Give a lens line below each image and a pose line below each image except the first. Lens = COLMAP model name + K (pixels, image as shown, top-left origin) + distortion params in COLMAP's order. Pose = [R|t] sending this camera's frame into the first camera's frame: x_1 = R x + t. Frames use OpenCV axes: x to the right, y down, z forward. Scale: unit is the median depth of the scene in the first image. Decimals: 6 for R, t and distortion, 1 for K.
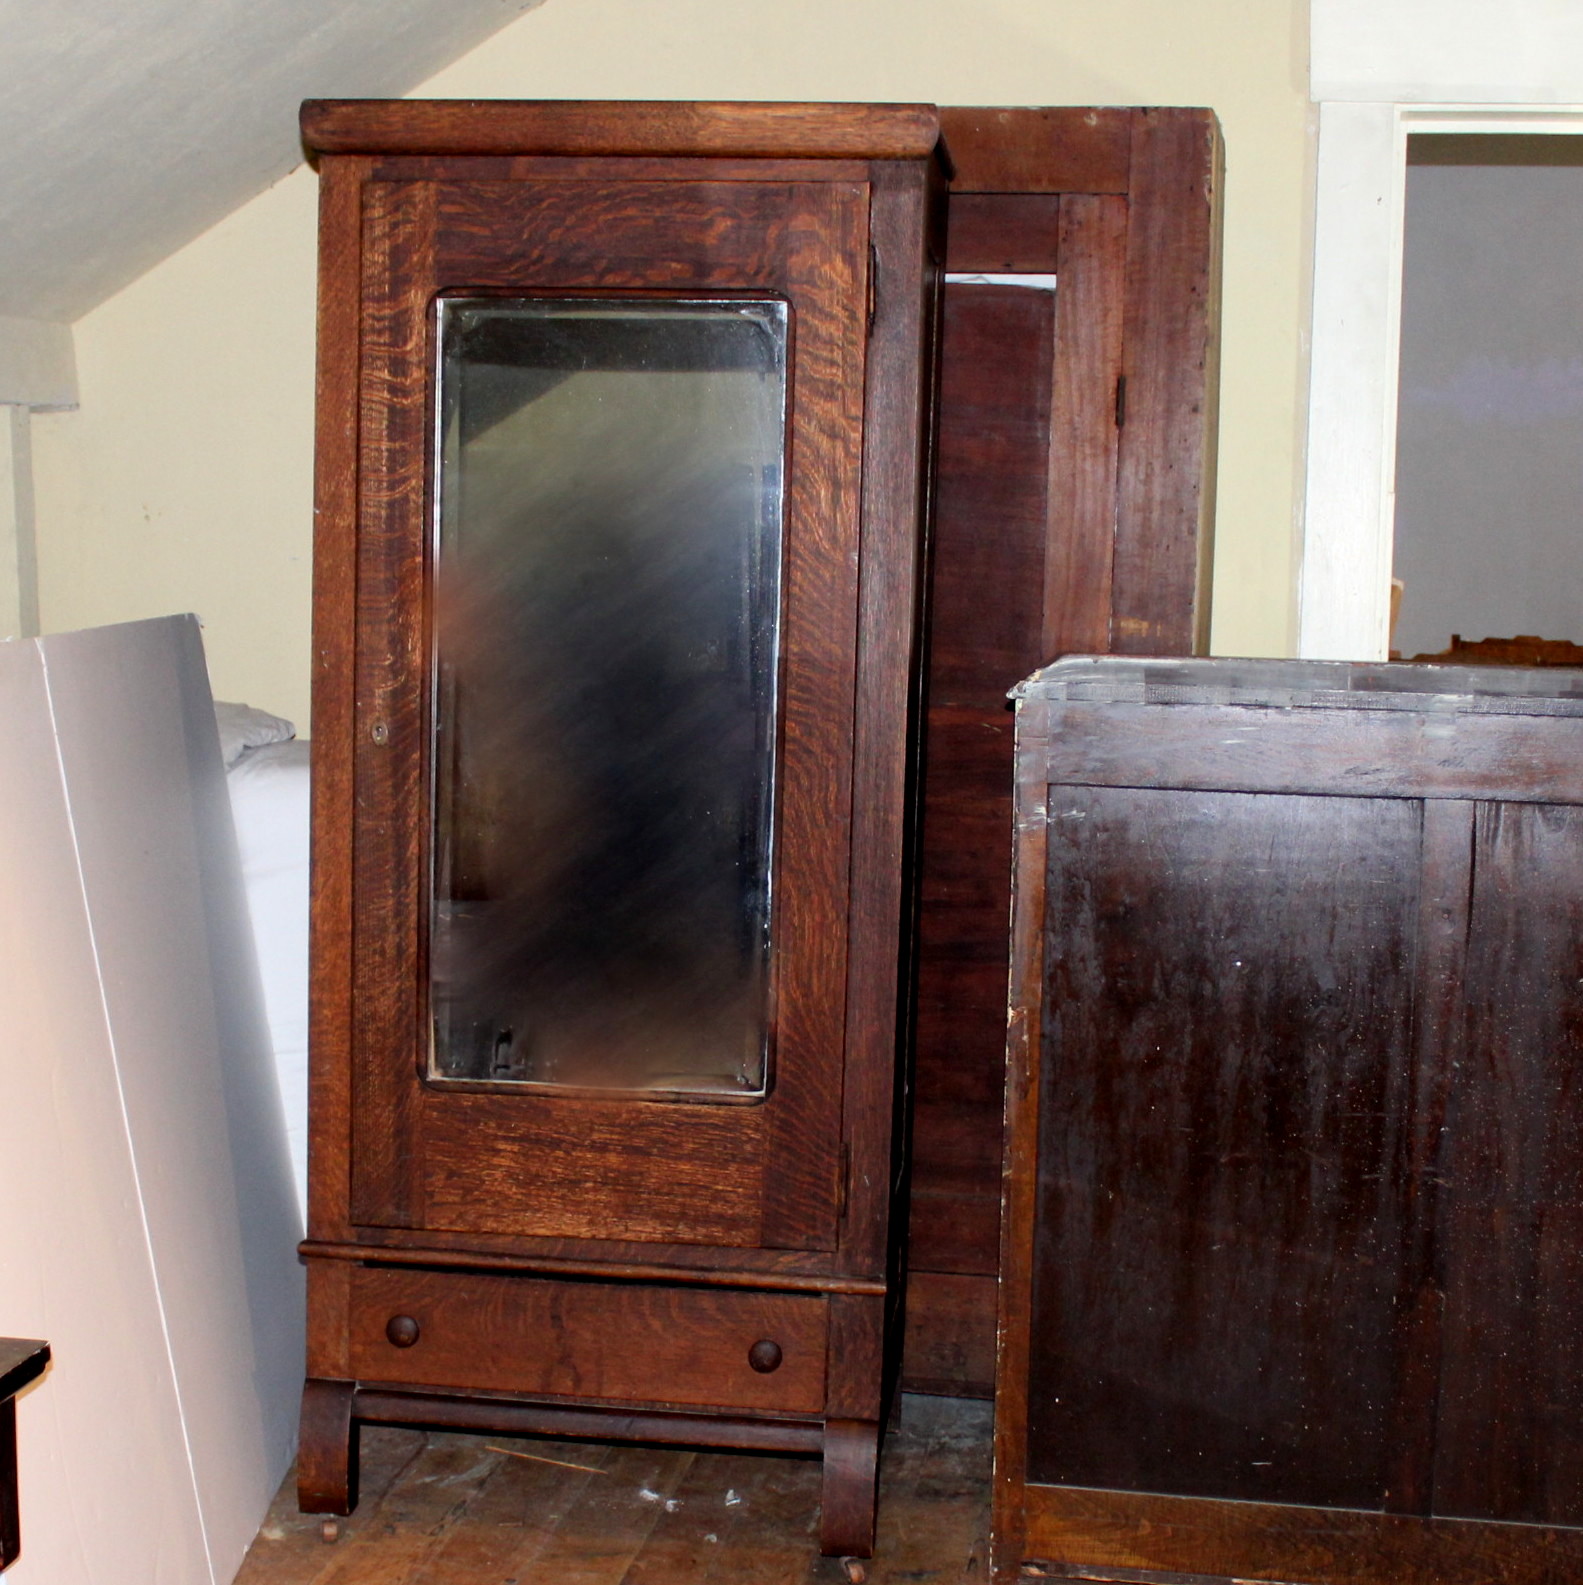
lens RADIAL K [[2599.8, 0, 790.3], [0, 2599.8, 792.9], [0, 0, 1]] dist [-0.117017, 0.000000]
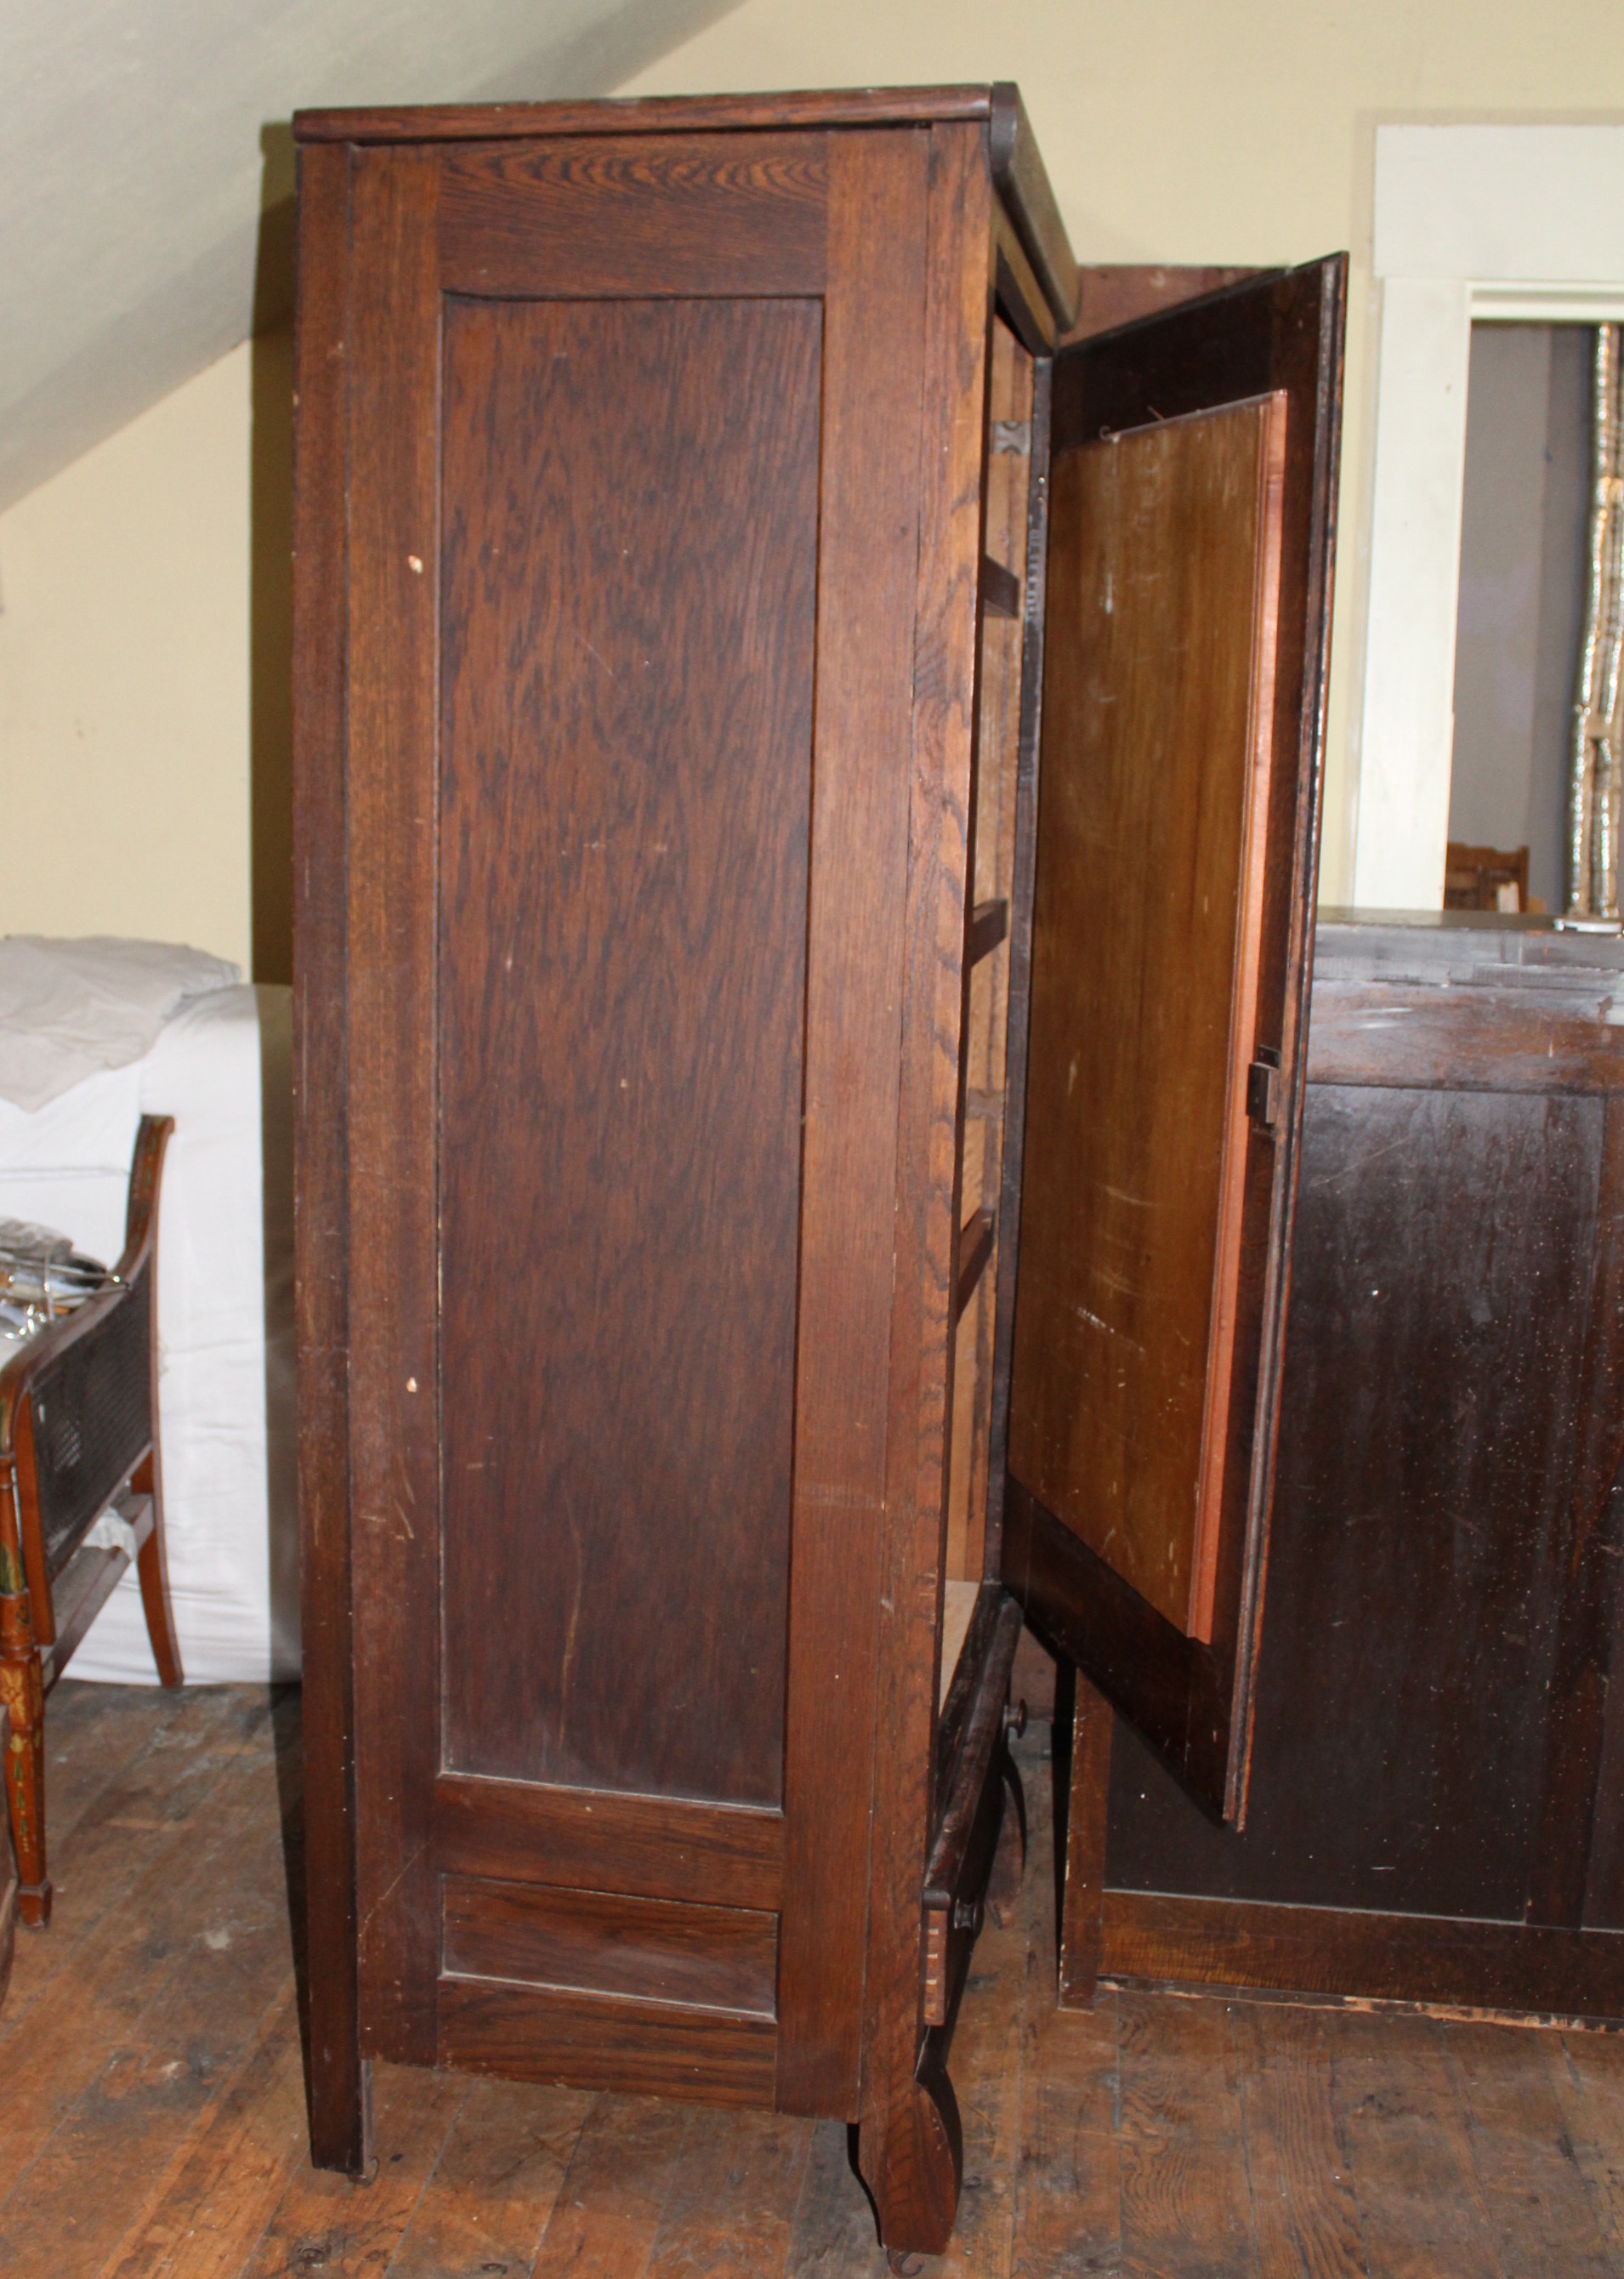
lens RADIAL K [[2255.5, 0, 828.9], [0, 2255.5, 1066.4], [0, 0, 1]] dist [-0.118764, 0.000000]
pose [[0.998925, -0.002441, 0.046286, -0.033671], [0.000189, 0.998819, 0.048587, -0.040565], [-0.046350, -0.048526, 0.997746, 0.297333]]
